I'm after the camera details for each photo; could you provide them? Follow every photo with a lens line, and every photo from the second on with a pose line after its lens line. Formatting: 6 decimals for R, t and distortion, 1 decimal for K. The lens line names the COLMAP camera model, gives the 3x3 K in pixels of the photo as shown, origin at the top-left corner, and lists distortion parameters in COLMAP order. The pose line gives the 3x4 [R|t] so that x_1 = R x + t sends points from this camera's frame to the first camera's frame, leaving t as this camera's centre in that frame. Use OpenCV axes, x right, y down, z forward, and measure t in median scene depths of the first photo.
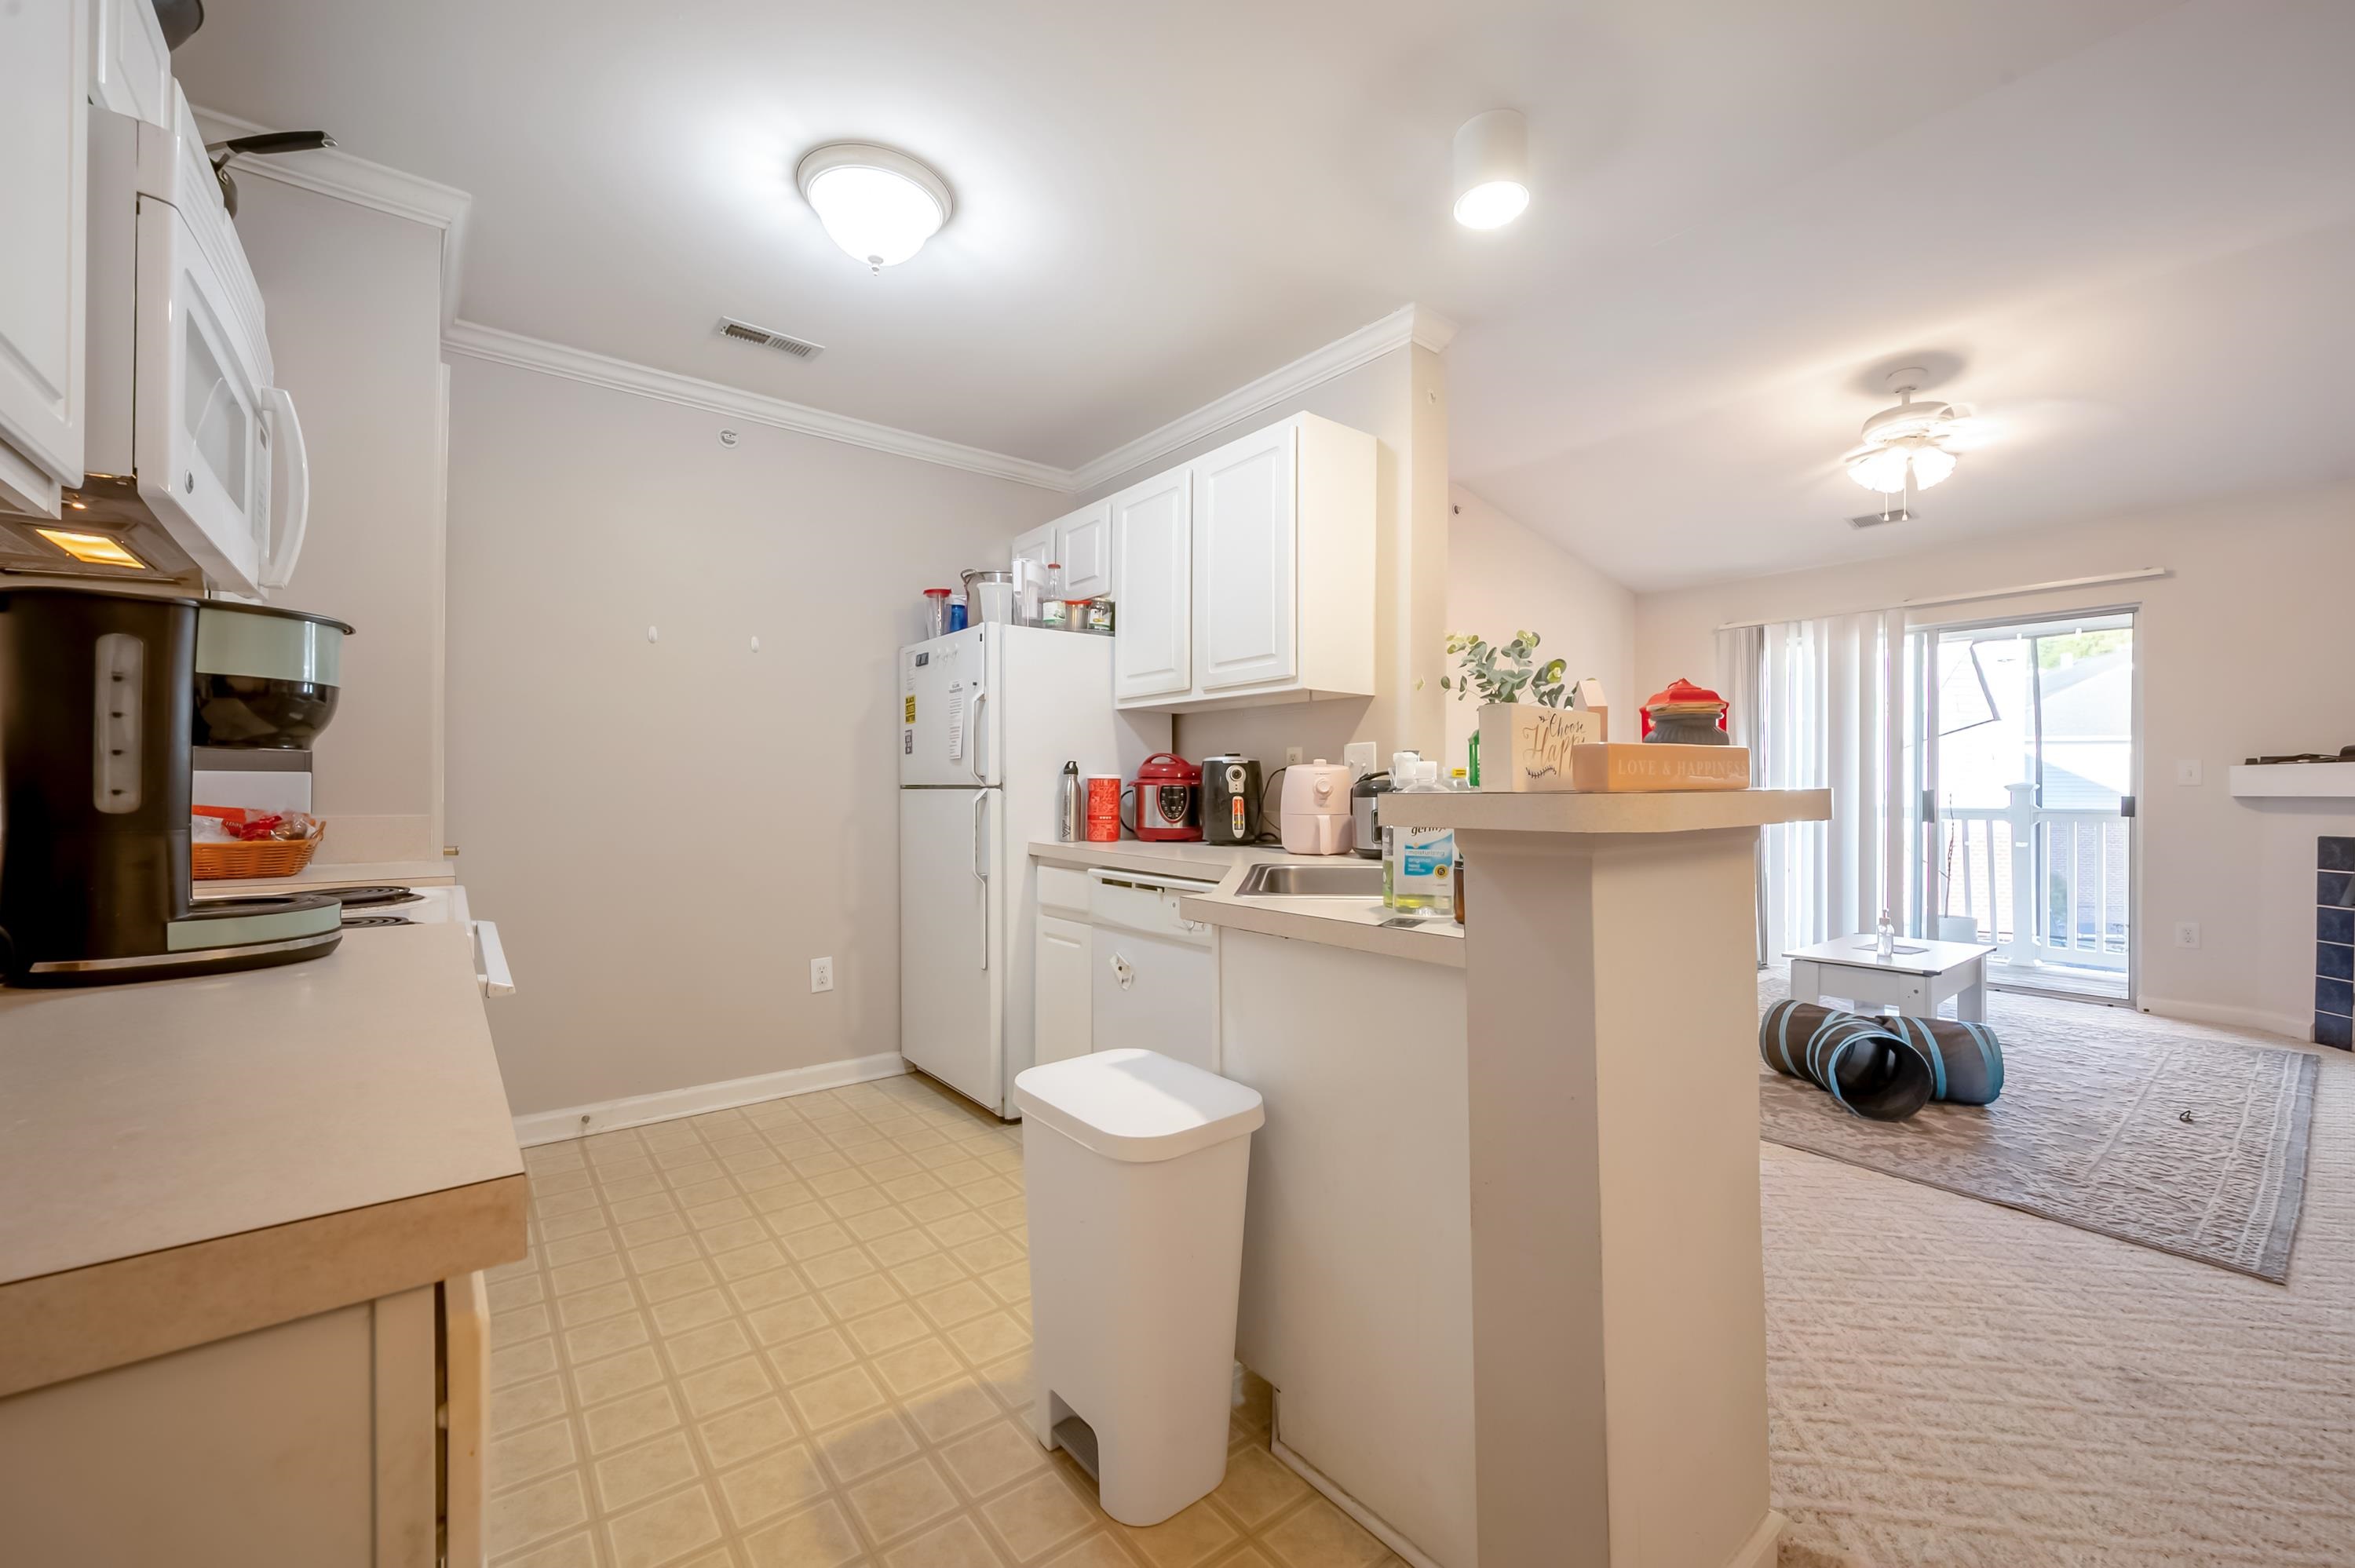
lens RADIAL K [[933.3, 0, 1186.4], [0, 933.3, 788.8], [0, 0, 1]] dist [-0.003545, 0.000502]
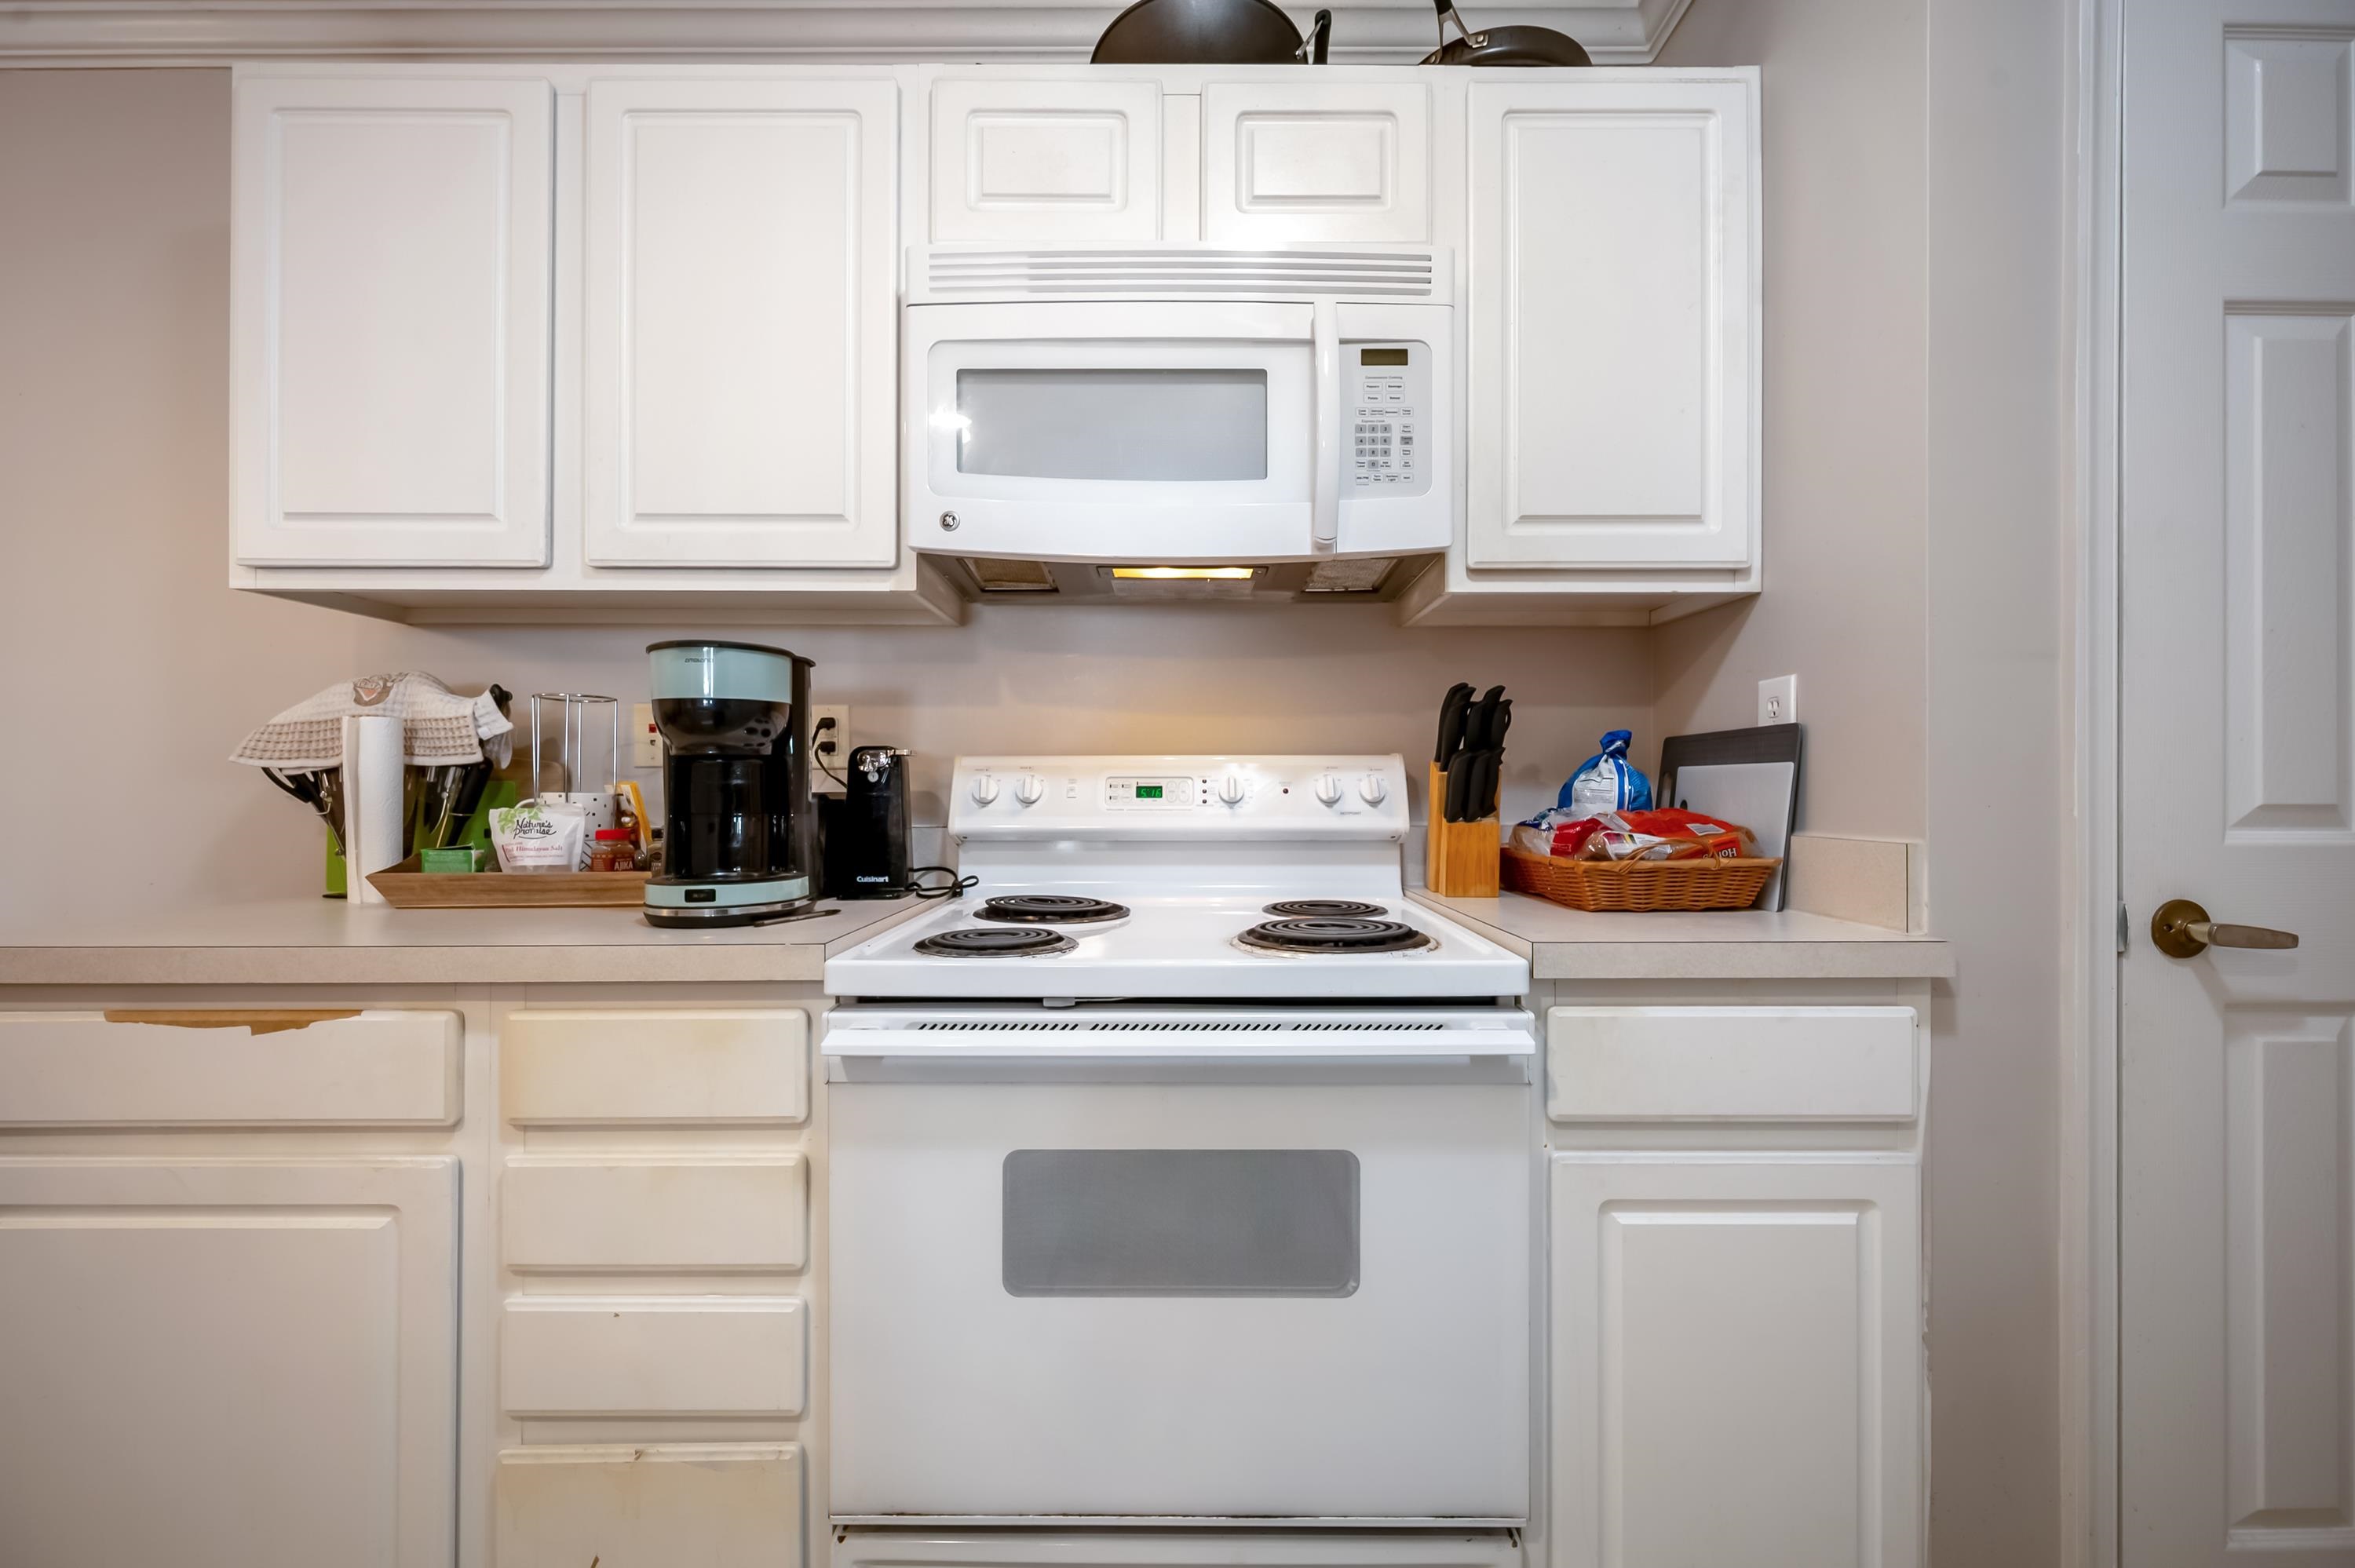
lens RADIAL K [[933.3, 0, 1181.6], [0, 933.3, 790.4], [0, 0, 1]] dist [-0.003545, 0.000502]
pose [[-0.626700, -0.006355, -0.779235, -0.125481], [-0.001132, 0.999973, -0.007245, 0.005130], [0.779260, -0.003658, -0.626690, 0.747179]]
